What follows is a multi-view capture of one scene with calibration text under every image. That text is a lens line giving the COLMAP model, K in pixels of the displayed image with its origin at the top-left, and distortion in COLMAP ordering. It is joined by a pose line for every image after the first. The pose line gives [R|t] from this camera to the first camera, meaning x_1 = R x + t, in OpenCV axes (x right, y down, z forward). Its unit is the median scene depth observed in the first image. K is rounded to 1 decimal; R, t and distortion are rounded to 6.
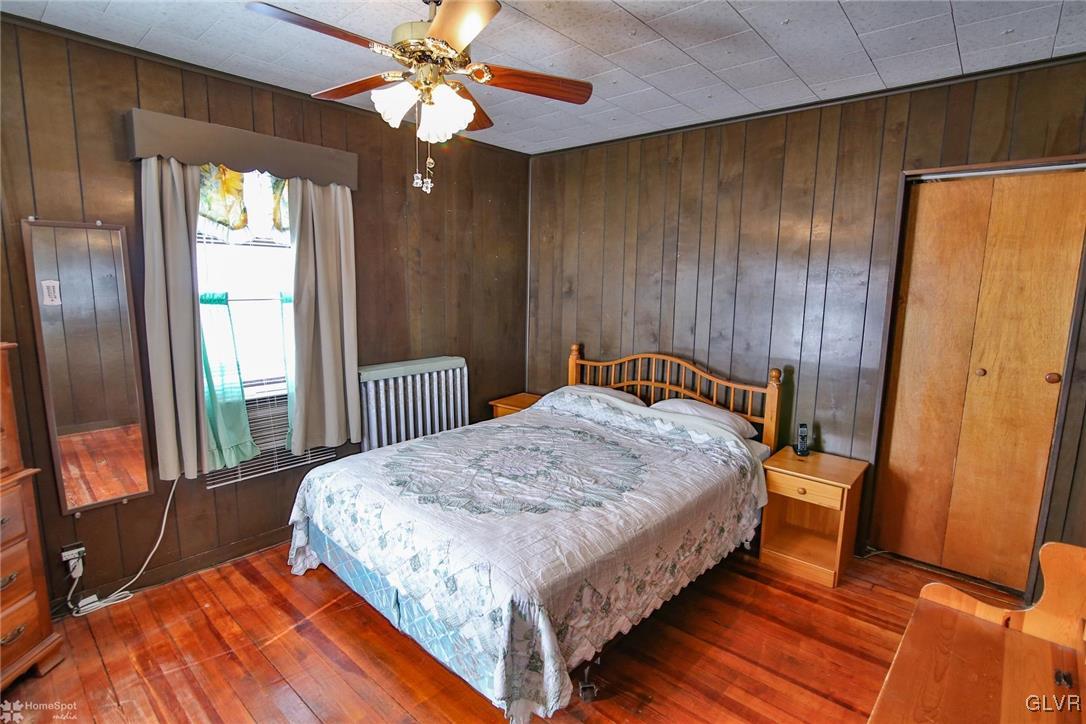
lens RADIAL K [[528.3, 0, 548.3], [0, 528.3, 361.2], [0, 0, 1]] dist [-0.020520, 0.000785]
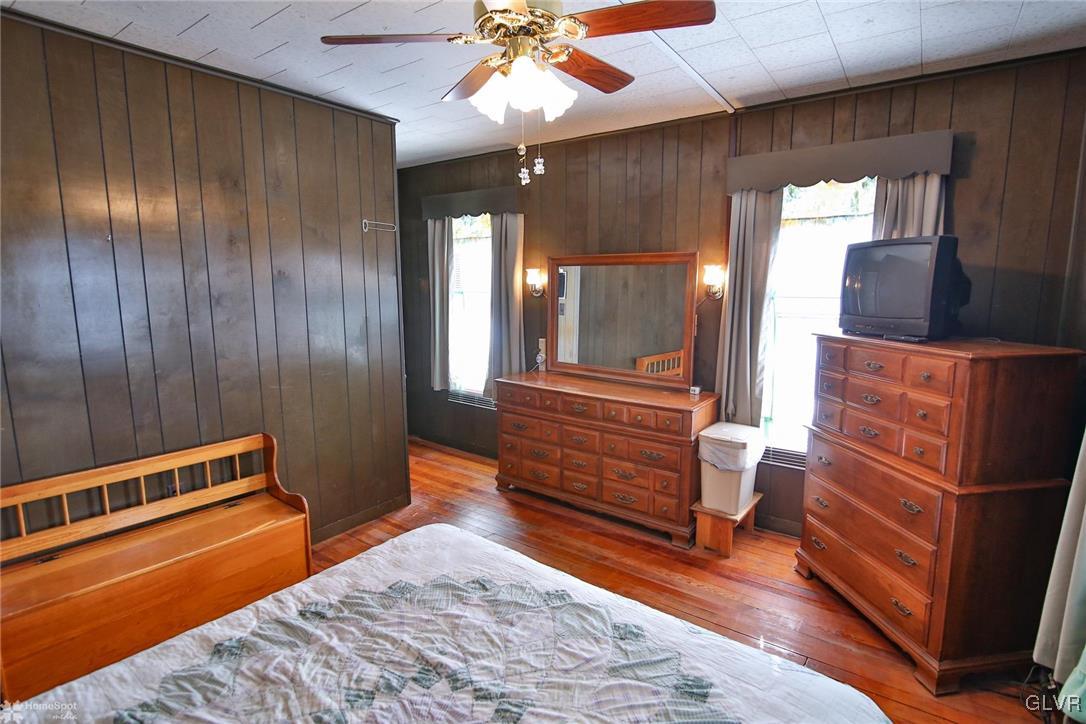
lens RADIAL K [[528.3, 0, 548.3], [0, 528.3, 361.2], [0, 0, 1]] dist [-0.020520, 0.000785]
pose [[-0.996265, -0.006712, -0.086082, -0.142839], [-0.031904, 0.955033, 0.294777, -0.227882], [0.080232, 0.296422, -0.951681, 1.466770]]
